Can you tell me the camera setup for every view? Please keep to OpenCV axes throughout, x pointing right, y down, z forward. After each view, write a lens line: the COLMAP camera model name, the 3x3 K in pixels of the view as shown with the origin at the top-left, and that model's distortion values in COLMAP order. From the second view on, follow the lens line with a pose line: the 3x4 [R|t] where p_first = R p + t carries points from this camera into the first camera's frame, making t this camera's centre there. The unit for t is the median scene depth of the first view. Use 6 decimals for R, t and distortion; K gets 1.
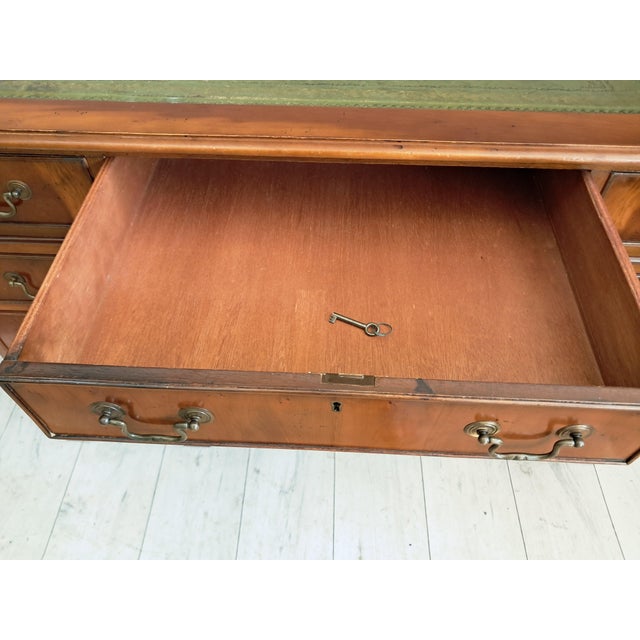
lens RADIAL K [[508.8, 0, 313.6], [0, 508.8, 313.6], [0, 0, 1]] dist [0.024874, -0.046241]
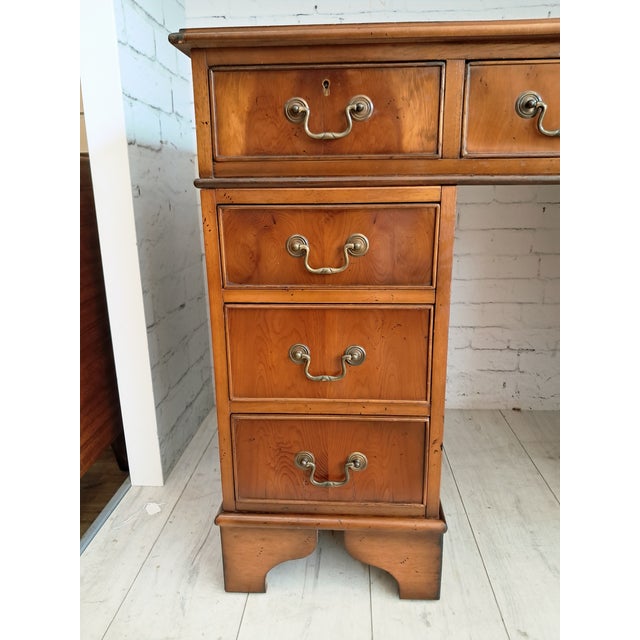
lens RADIAL K [[508.8, 0, 325.5], [0, 508.8, 319.9], [0, 0, 1]] dist [0.024874, -0.046241]
pose [[0.999851, -0.007505, -0.015514, -0.667442], [-0.002990, 0.811015, -0.585018, 0.700711], [0.016972, 0.584977, 0.810872, 0.463511]]
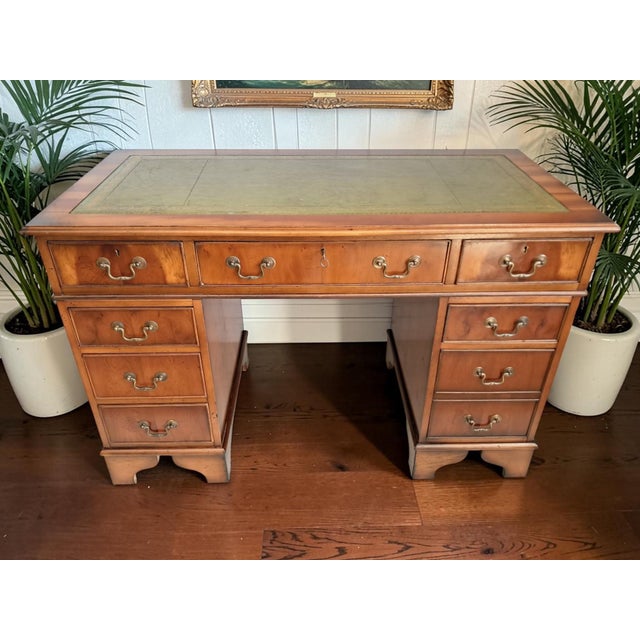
lens RADIAL K [[508.8, 0, 321.1], [0, 508.8, 319.0], [0, 0, 1]] dist [0.024874, -0.046241]
pose [[0.997526, -0.034333, 0.061346, -0.071376], [0.051594, 0.950272, -0.307119, 0.541298], [-0.047750, 0.309524, 0.949692, -0.675377]]
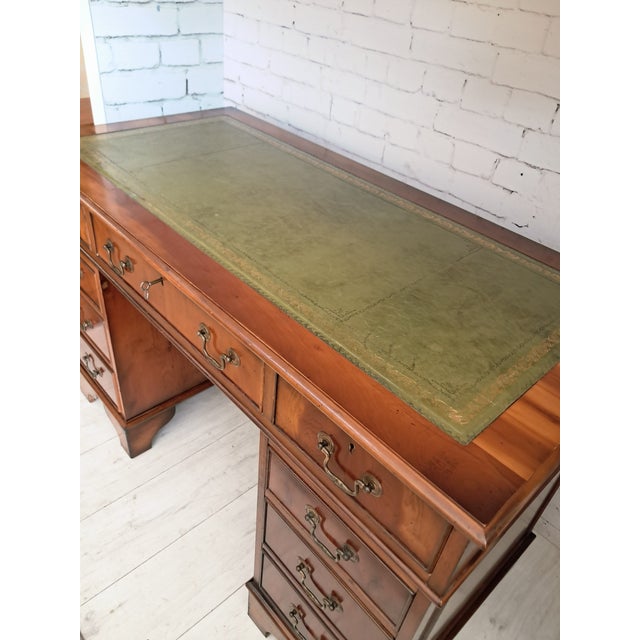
lens RADIAL K [[508.8, 0, 312.6], [0, 508.8, 310.4], [0, 0, 1]] dist [0.024874, -0.046241]
pose [[0.708238, 0.467863, -0.528680, 1.152080], [-0.600682, 0.792815, -0.103081, -0.301407], [0.370918, 0.390575, 0.842539, -0.013353]]
